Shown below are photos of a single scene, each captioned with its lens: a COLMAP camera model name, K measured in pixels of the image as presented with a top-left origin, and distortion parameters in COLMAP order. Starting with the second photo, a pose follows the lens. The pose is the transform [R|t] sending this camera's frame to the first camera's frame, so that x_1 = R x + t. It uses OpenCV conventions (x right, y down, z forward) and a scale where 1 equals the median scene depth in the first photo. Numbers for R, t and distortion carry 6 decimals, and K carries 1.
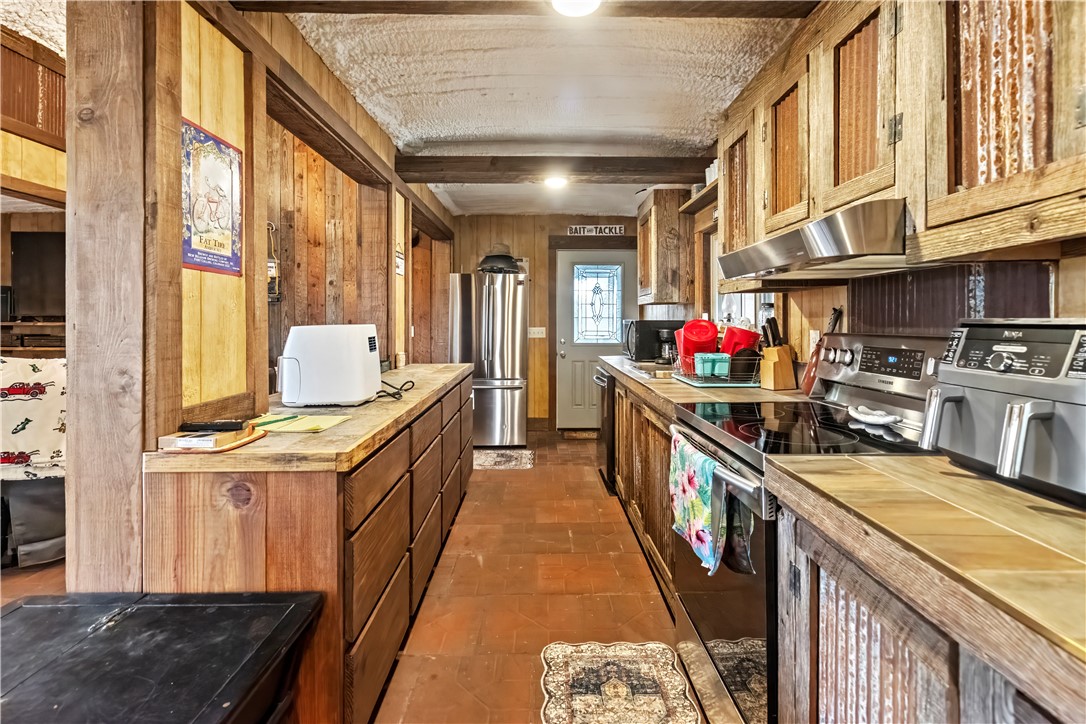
lens RADIAL K [[506.1, 0, 549.4], [0, 506.1, 318.6], [0, 0, 1]] dist [0.005035, 0.000343]
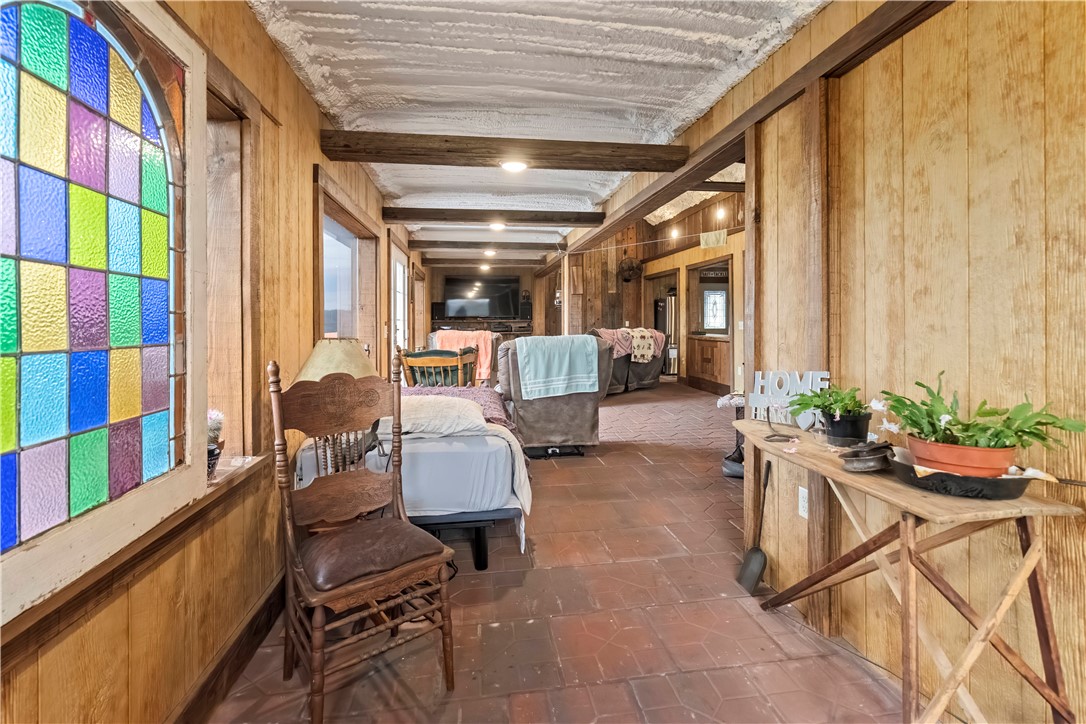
lens RADIAL K [[506.1, 0, 549.4], [0, 506.1, 318.6], [0, 0, 1]] dist [0.005035, 0.000343]
pose [[0.991951, -0.001370, 0.126612, -2.110285], [0.001298, 0.999999, 0.000648, 0.009062], [-0.126613, -0.000478, 0.991952, -2.403369]]
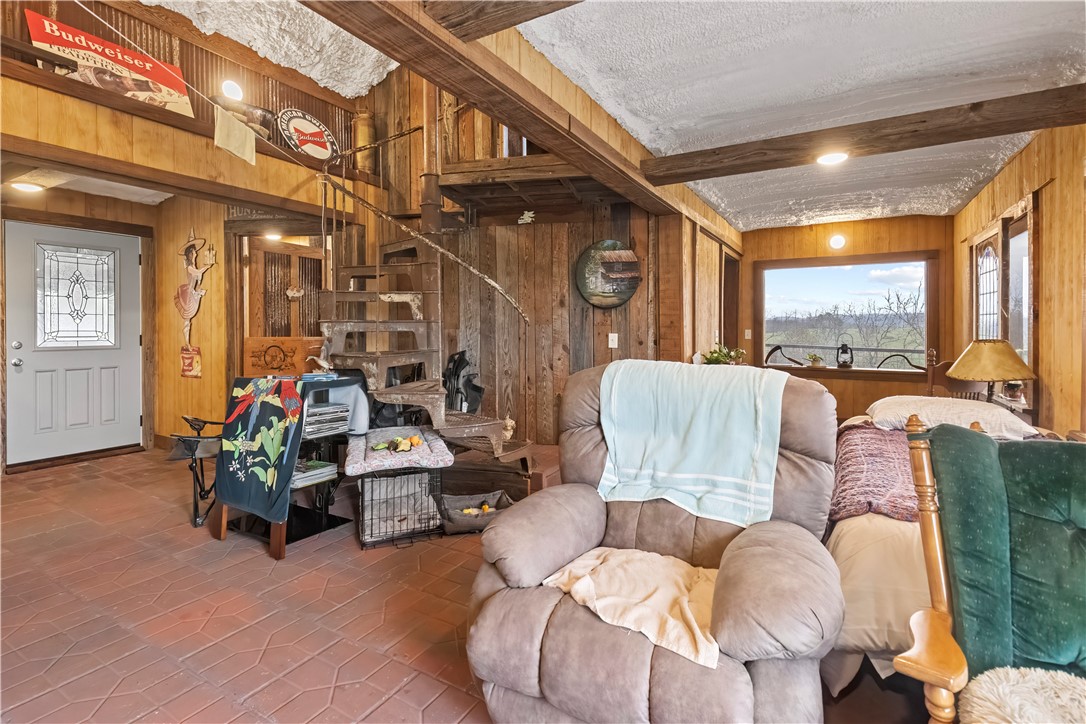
lens RADIAL K [[506.1, 0, 549.4], [0, 506.1, 318.6], [0, 0, 1]] dist [0.005035, 0.000343]
pose [[-0.852385, 0.007342, 0.522863, -2.142923], [-0.002159, 0.999843, -0.017560, 0.009936], [-0.522910, -0.016097, -0.852236, 0.308826]]
